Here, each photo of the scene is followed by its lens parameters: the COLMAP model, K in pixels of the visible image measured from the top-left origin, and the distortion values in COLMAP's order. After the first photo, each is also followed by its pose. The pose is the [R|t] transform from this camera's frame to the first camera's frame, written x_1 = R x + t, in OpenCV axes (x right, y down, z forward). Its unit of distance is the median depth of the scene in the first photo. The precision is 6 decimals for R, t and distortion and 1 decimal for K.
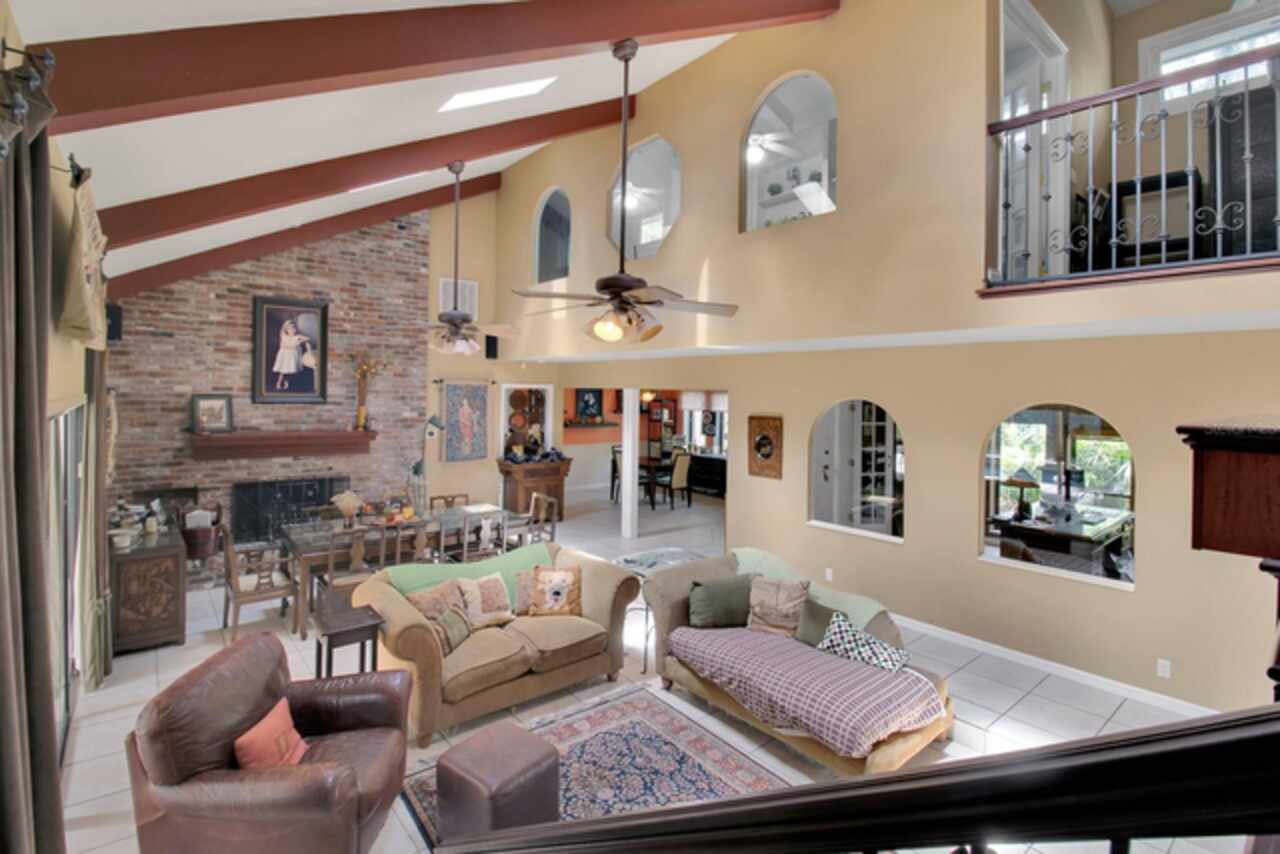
lens RADIAL K [[598.8, 0, 644.1], [0, 598.8, 393.3], [0, 0, 1]] dist [-0.000147, 0.000001]
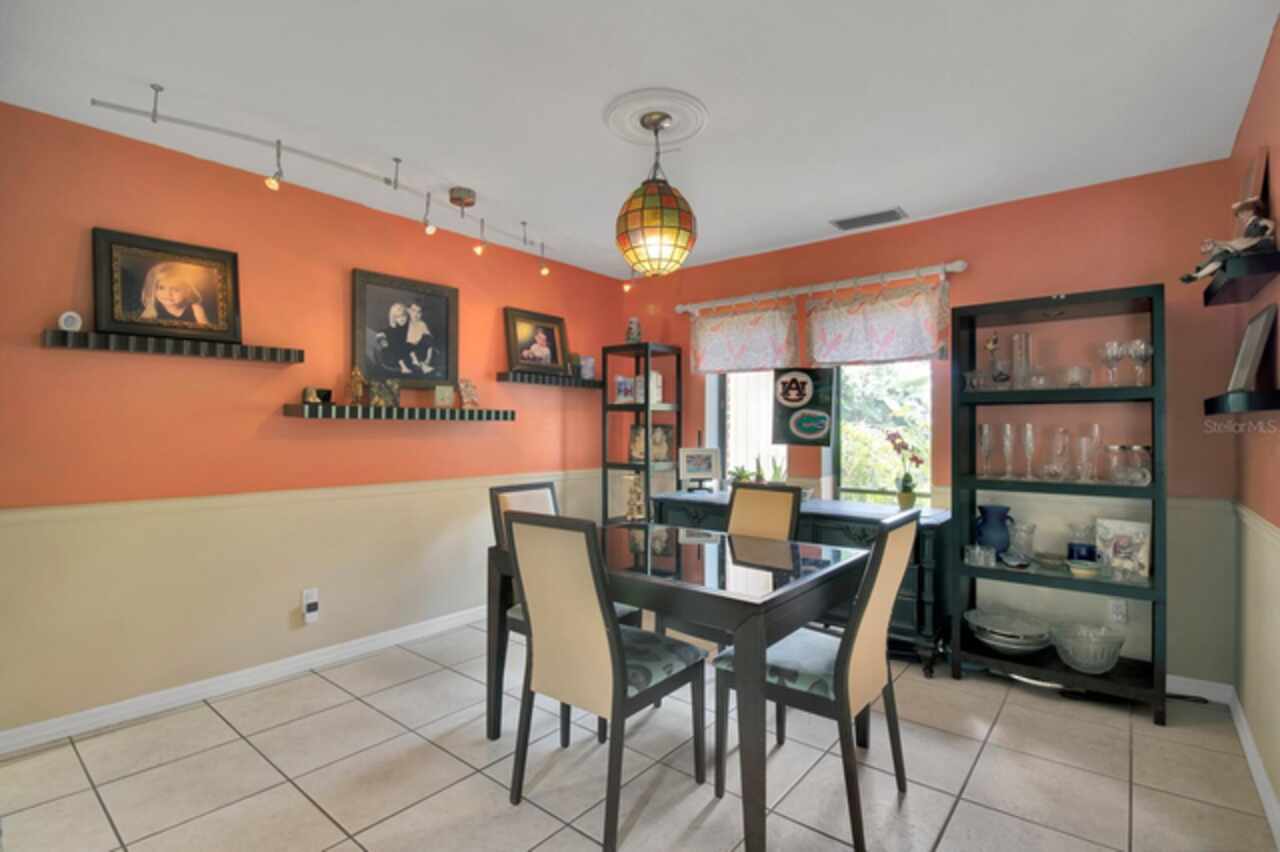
lens RADIAL K [[600.8, 0, 640.0], [0, 600.8, 426.0], [0, 0, 1]] dist [-0.001792, -0.000020]
pose [[0.981799, -0.011941, 0.189545, -0.037577], [0.012916, 0.999909, -0.003907, 0.060108], [-0.189481, 0.006284, 0.981864, 0.693864]]
